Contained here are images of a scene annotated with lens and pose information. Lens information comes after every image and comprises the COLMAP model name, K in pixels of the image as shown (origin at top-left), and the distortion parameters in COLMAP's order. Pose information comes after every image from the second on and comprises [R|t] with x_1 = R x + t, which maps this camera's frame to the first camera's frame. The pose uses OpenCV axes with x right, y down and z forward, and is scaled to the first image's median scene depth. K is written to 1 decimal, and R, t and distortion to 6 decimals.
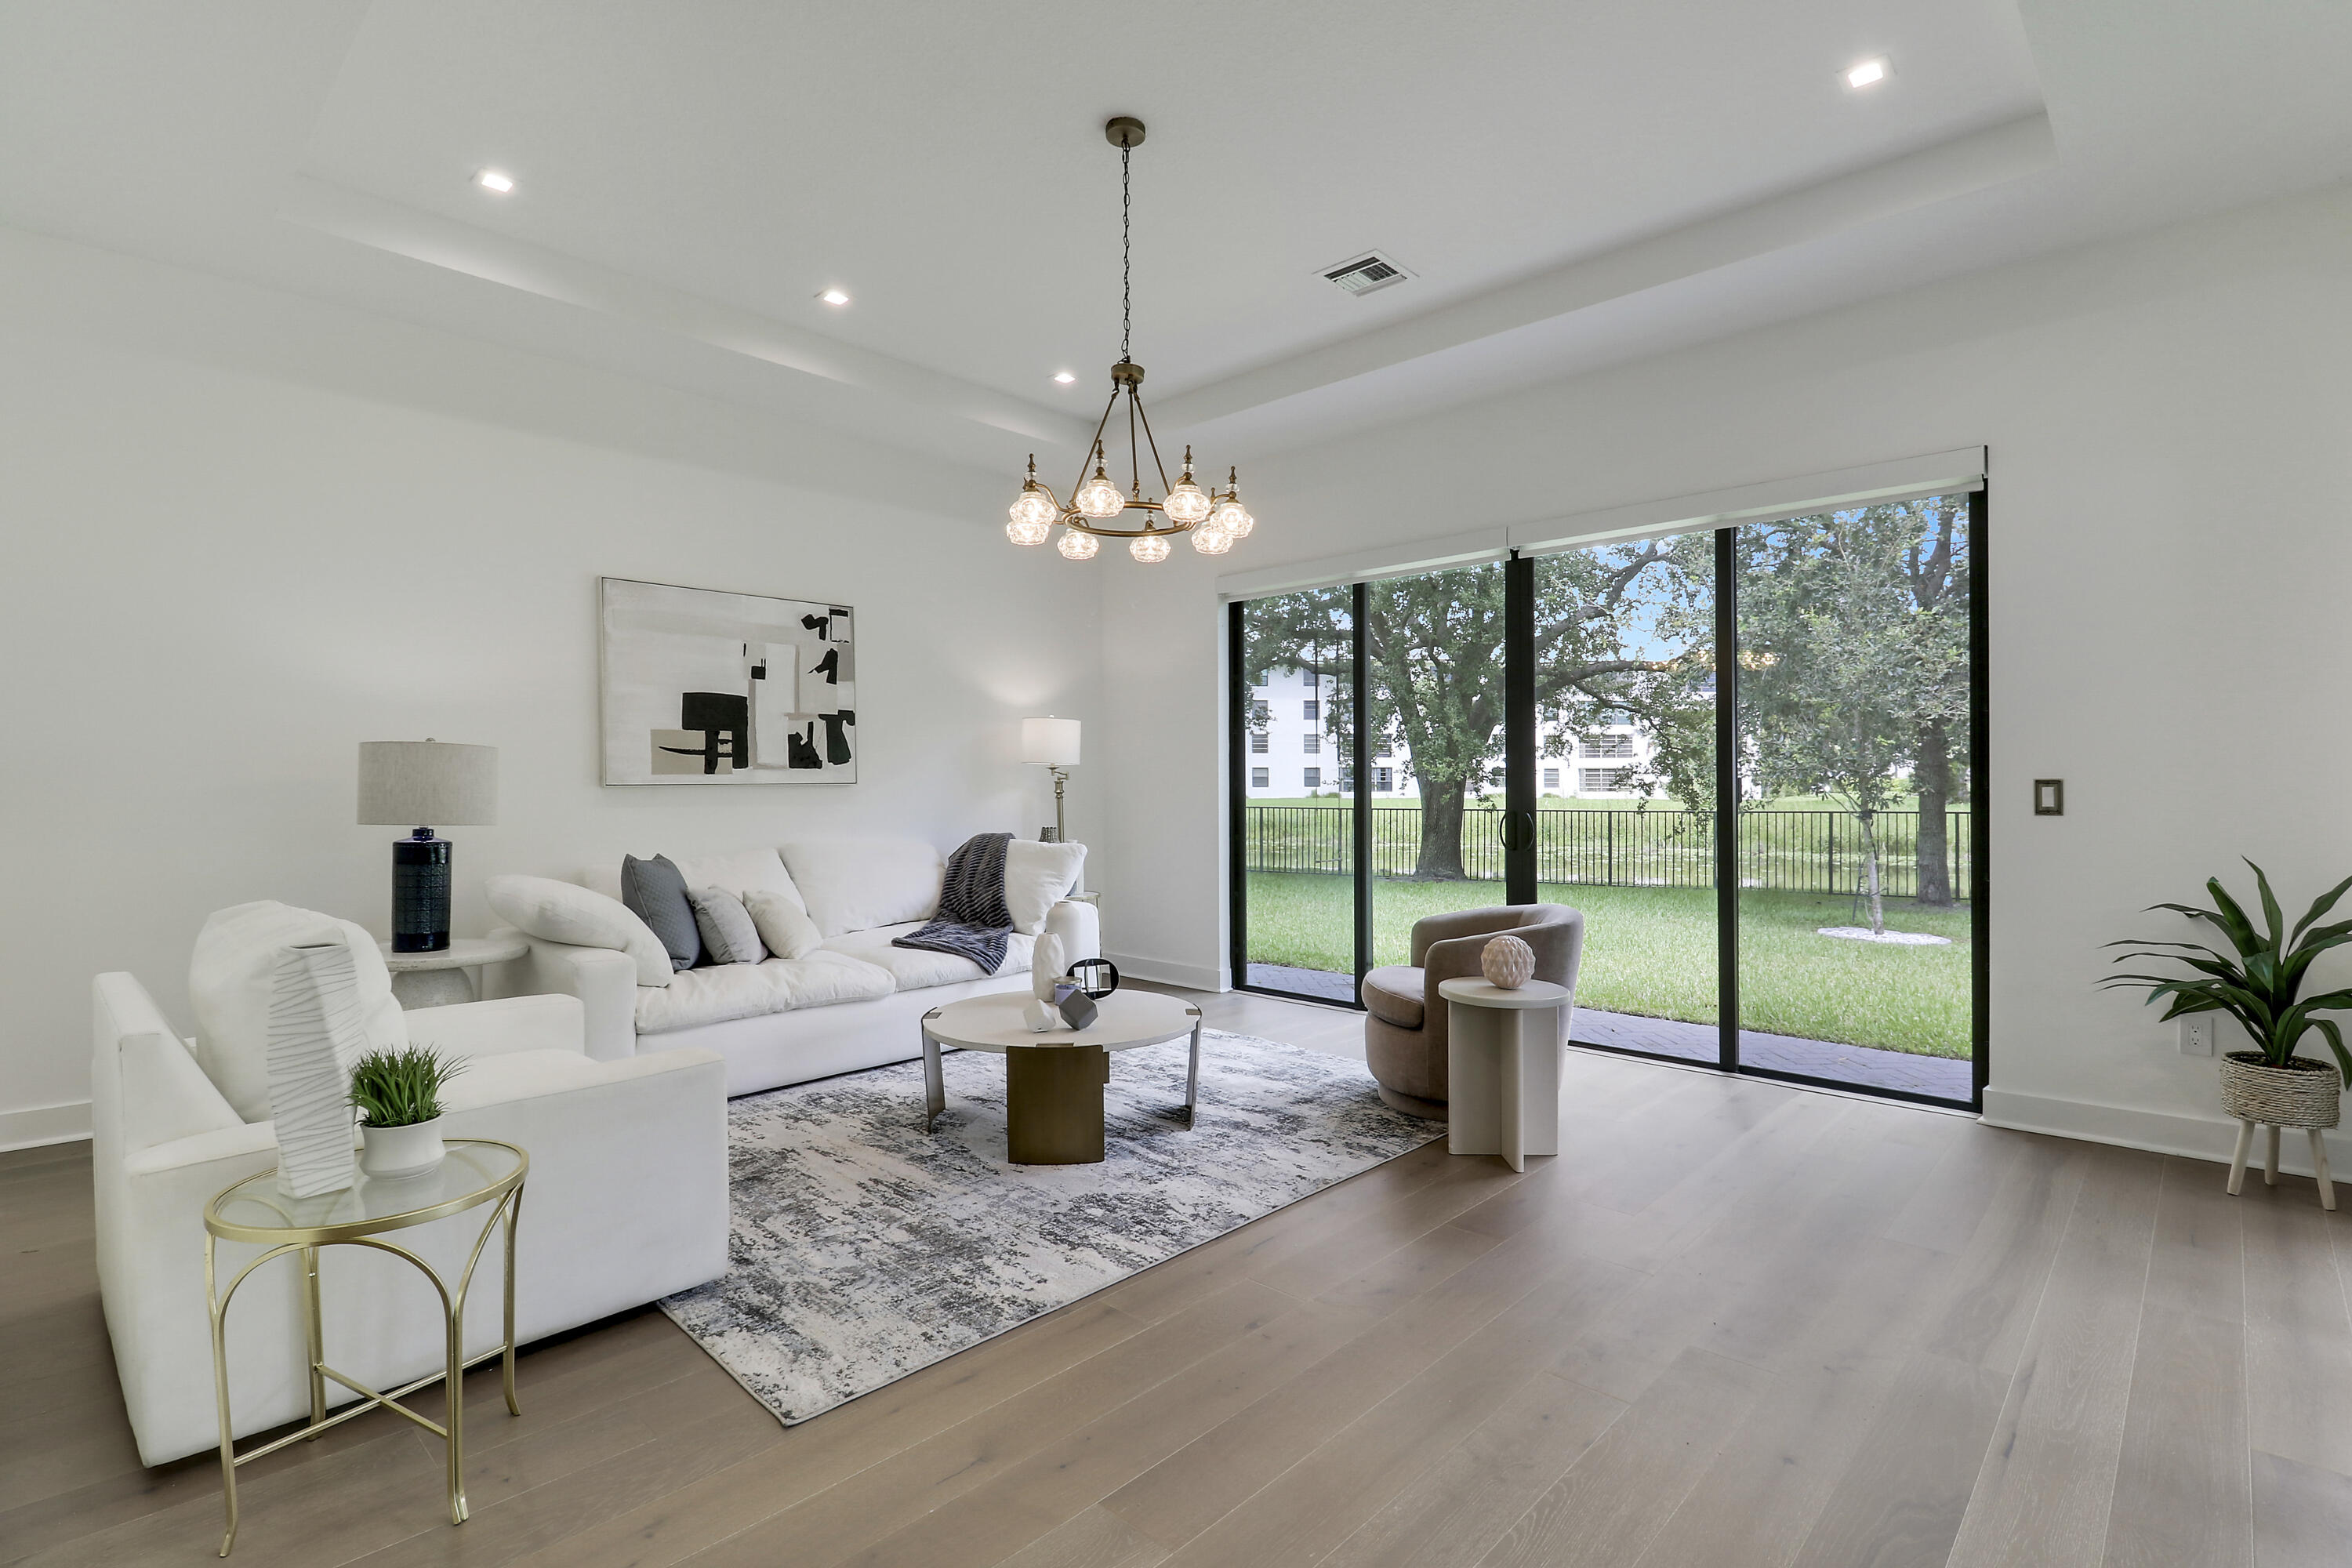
lens RADIAL K [[1102.6, 0, 1188.7], [0, 1102.6, 791.6], [0, 0, 1]] dist [0.002068, 0.000028]
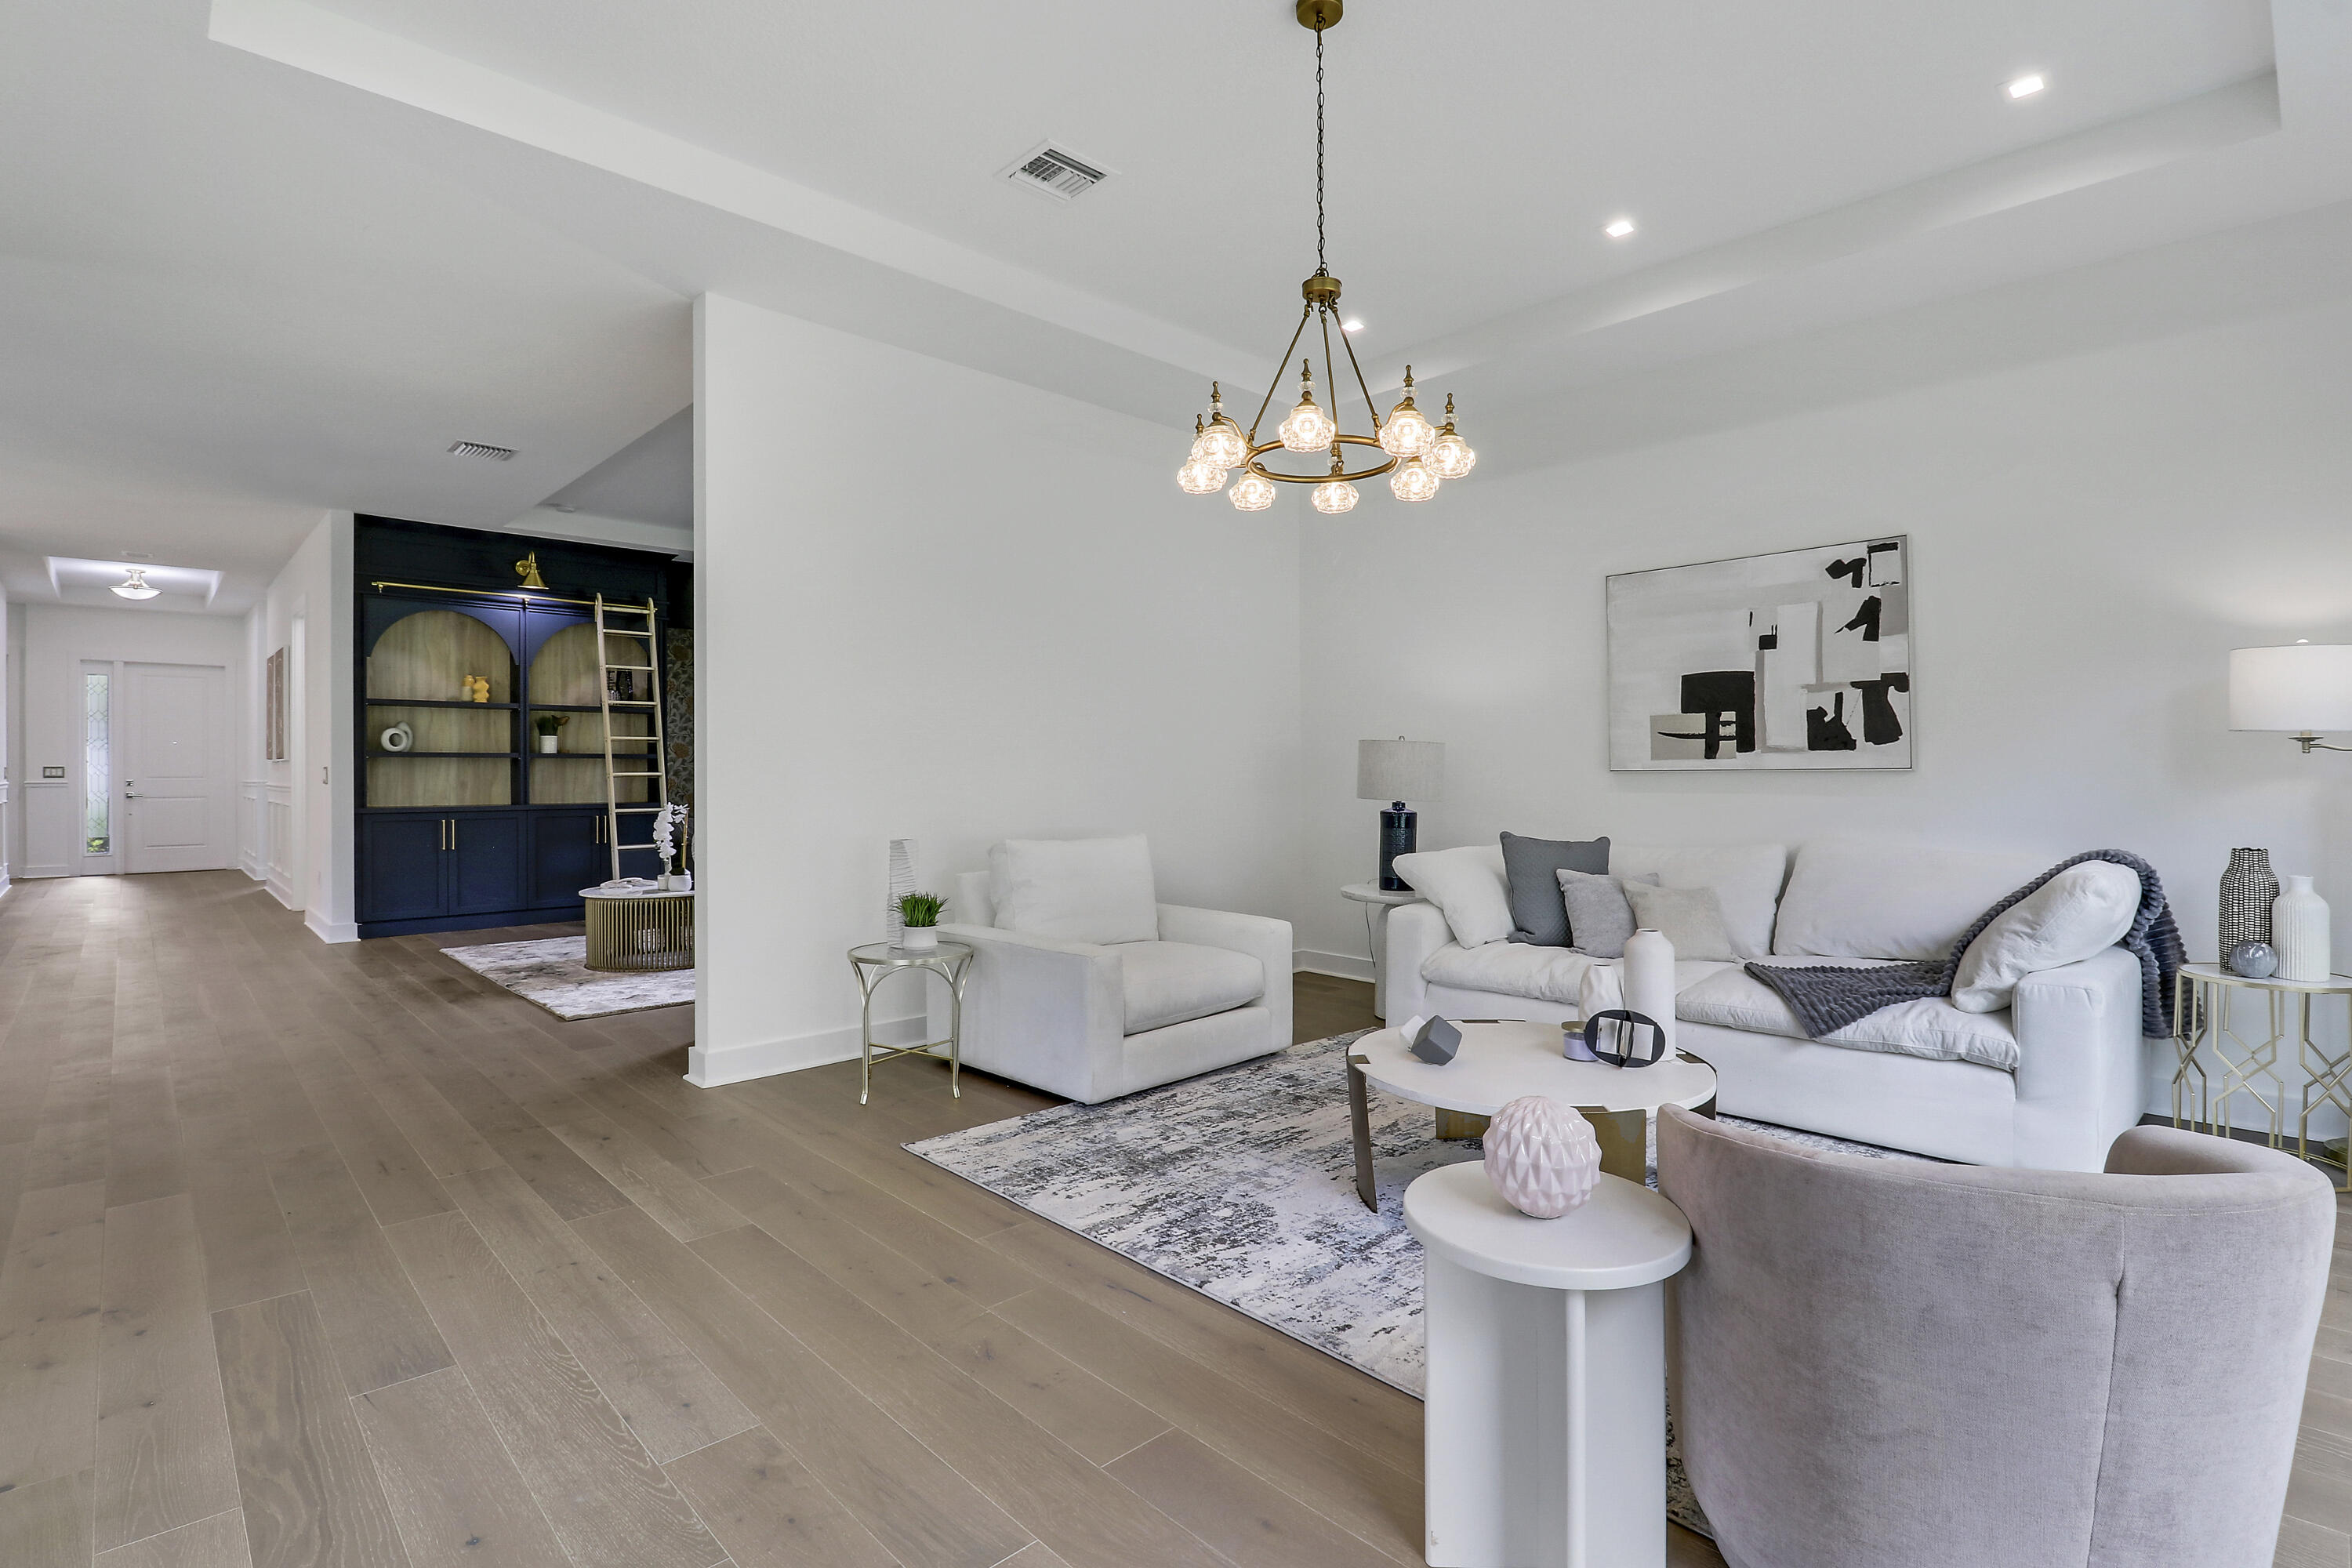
lens RADIAL K [[1106.3, 0, 1199.7], [0, 1106.3, 767.6], [0, 0, 1]] dist [0.009988, -0.020320]
pose [[-0.048392, -0.005773, -0.998812, 0.704628], [-0.007127, 0.999960, -0.005434, -0.000422], [0.998803, 0.006856, -0.048431, 0.819731]]
